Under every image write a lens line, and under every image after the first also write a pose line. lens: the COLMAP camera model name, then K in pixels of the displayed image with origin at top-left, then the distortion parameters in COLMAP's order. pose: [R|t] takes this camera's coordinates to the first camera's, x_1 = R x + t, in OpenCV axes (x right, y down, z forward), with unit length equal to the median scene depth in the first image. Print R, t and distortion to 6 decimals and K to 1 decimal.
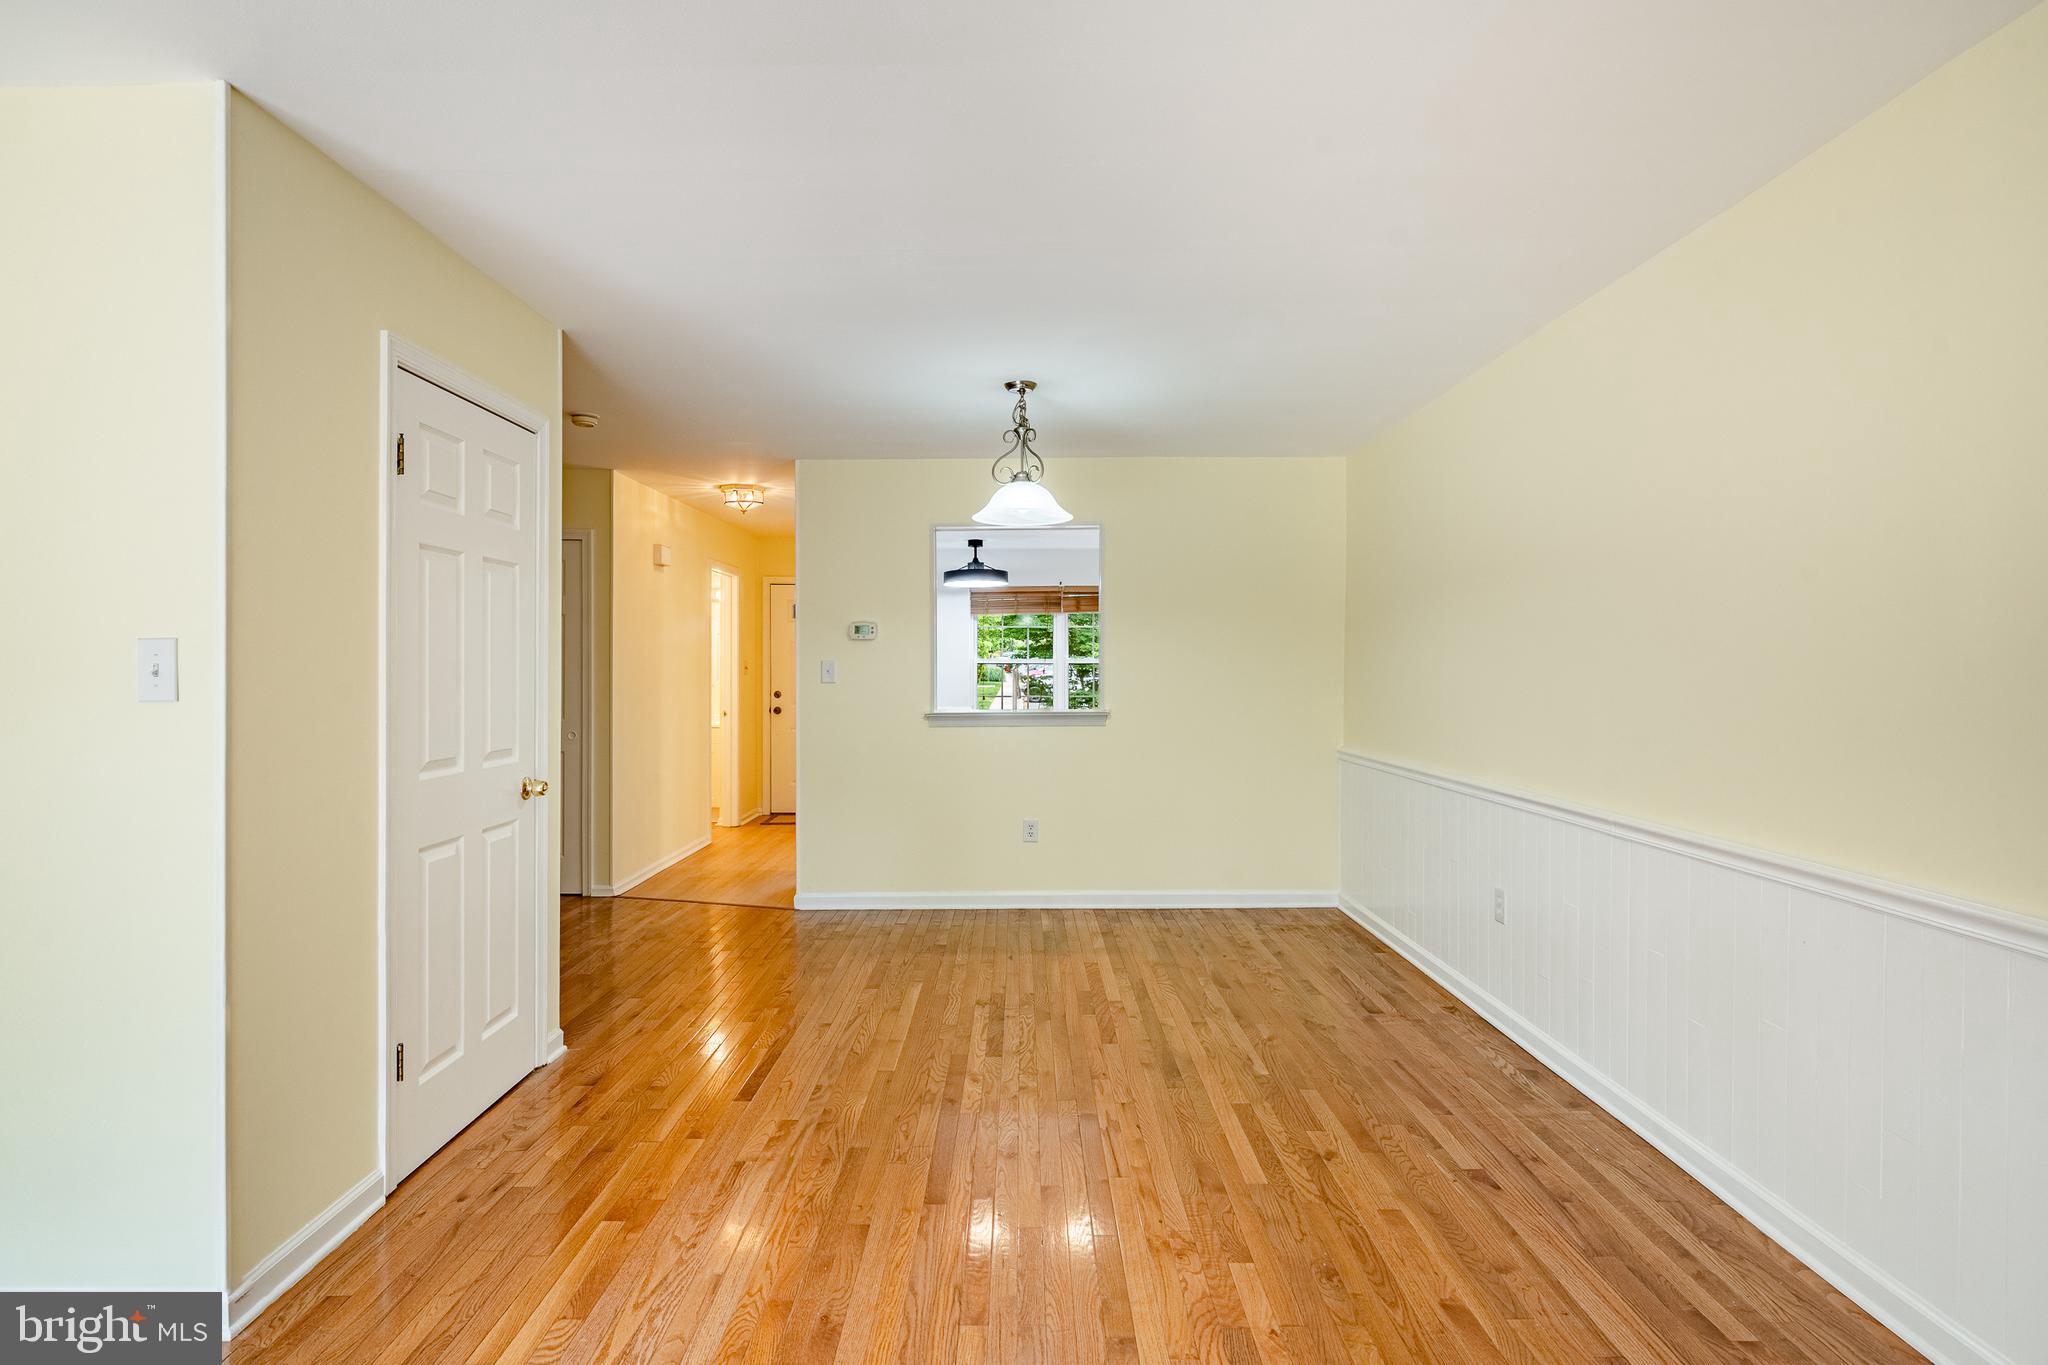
lens RADIAL K [[1051.1, 0, 1011.7], [0, 1051.1, 676.6], [0, 0, 1]] dist [-0.000213, 0.000845]
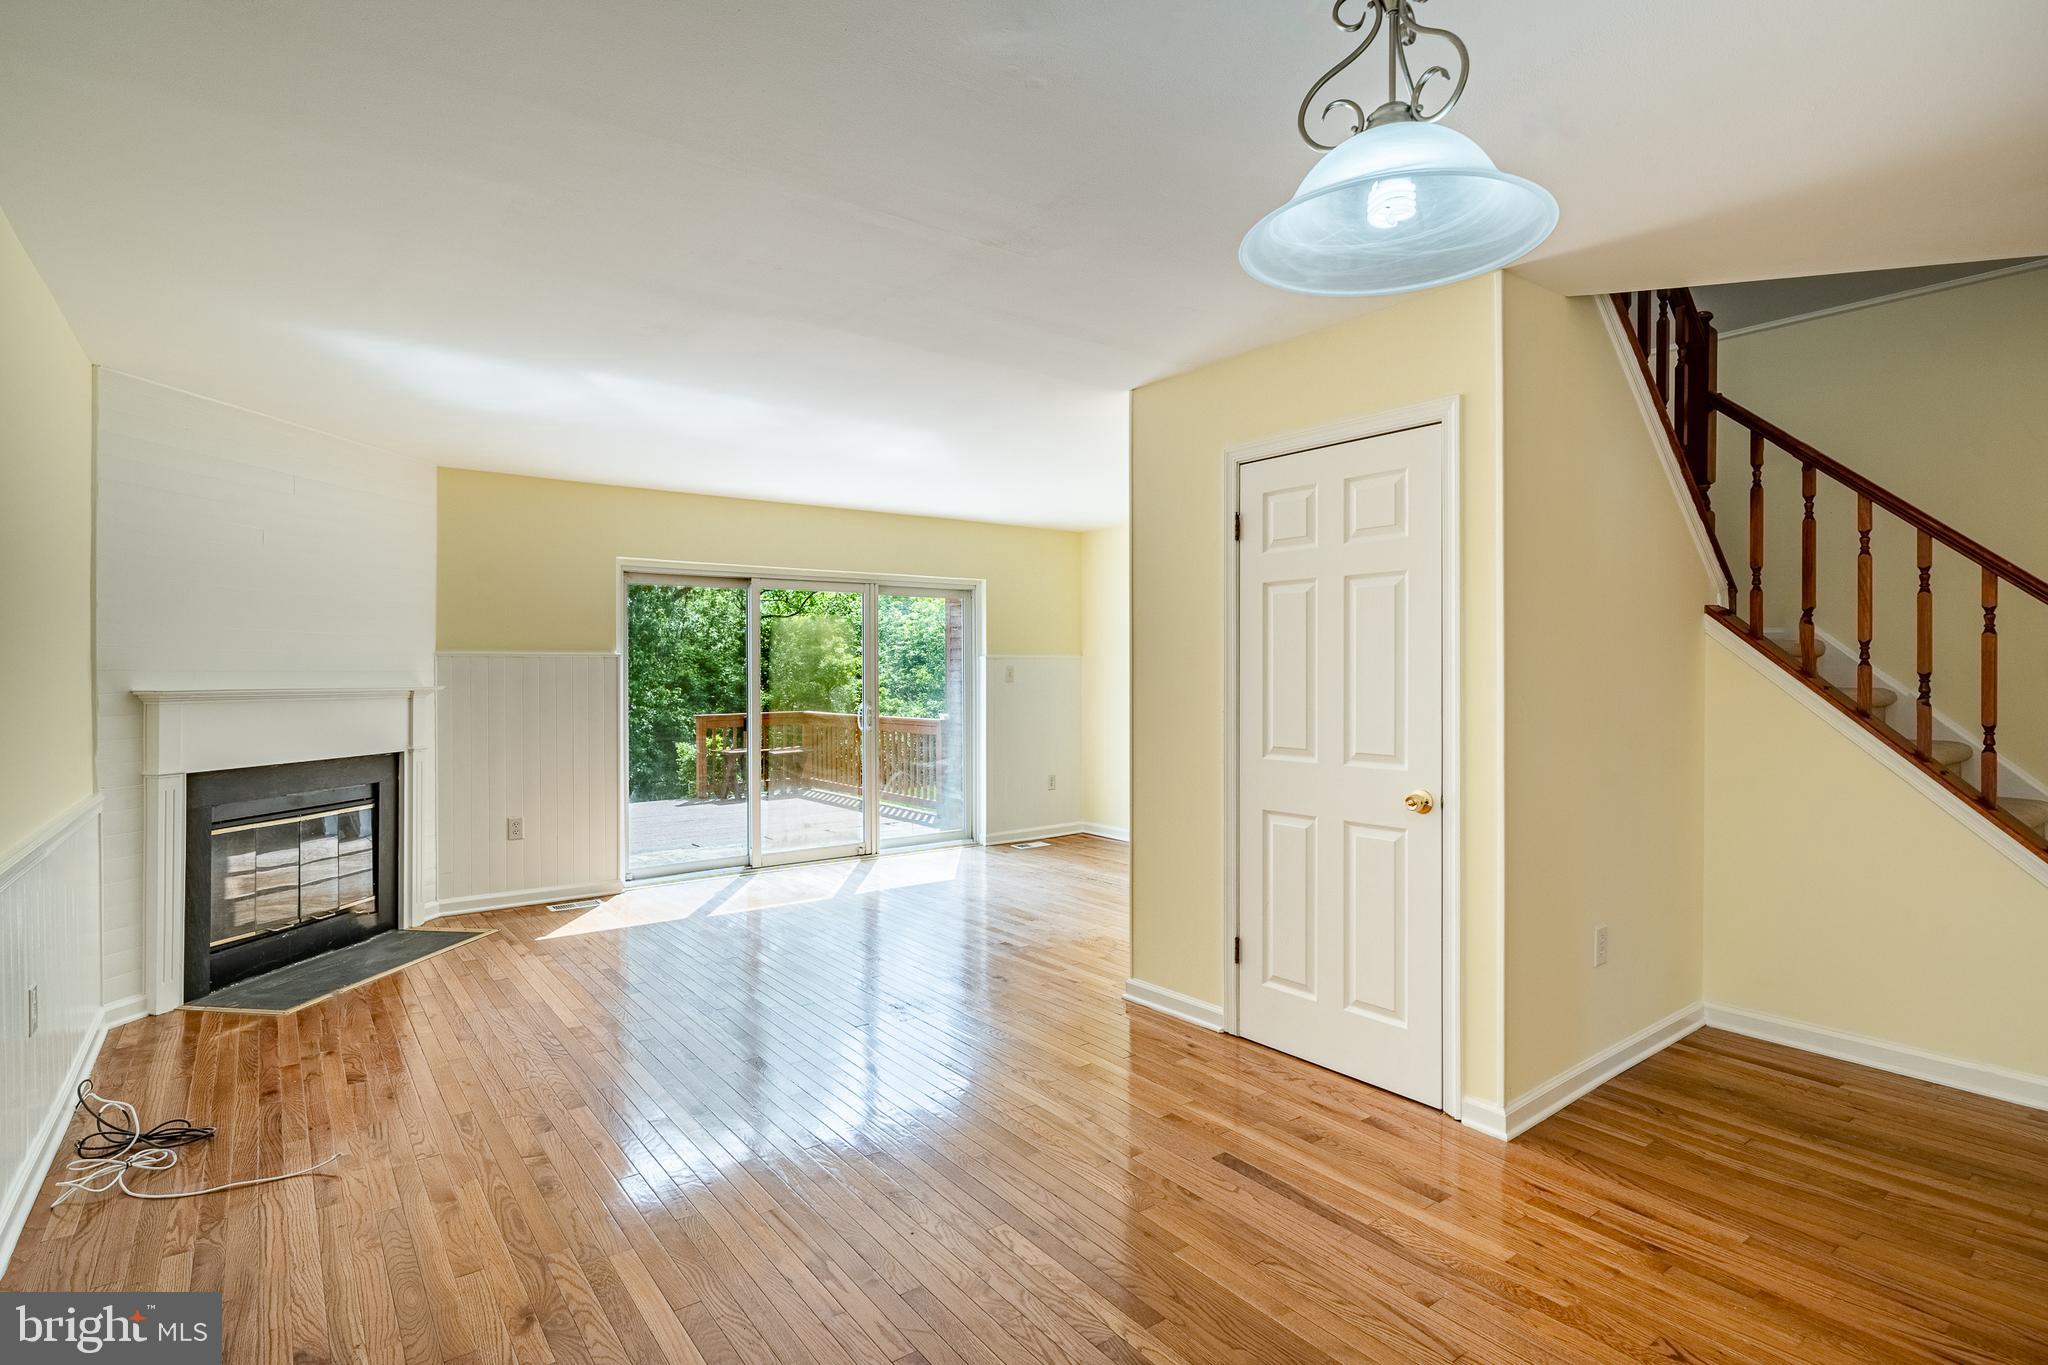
lens RADIAL K [[1002.3, 0, 1019.6], [0, 1002.3, 675.1], [0, 0, 1]] dist [-0.000745, -0.000110]
pose [[-0.792875, 0.001381, -0.609382, 0.380871], [-0.006426, 0.999923, 0.010628, -0.018035], [0.609350, 0.012343, -0.792805, 1.477178]]
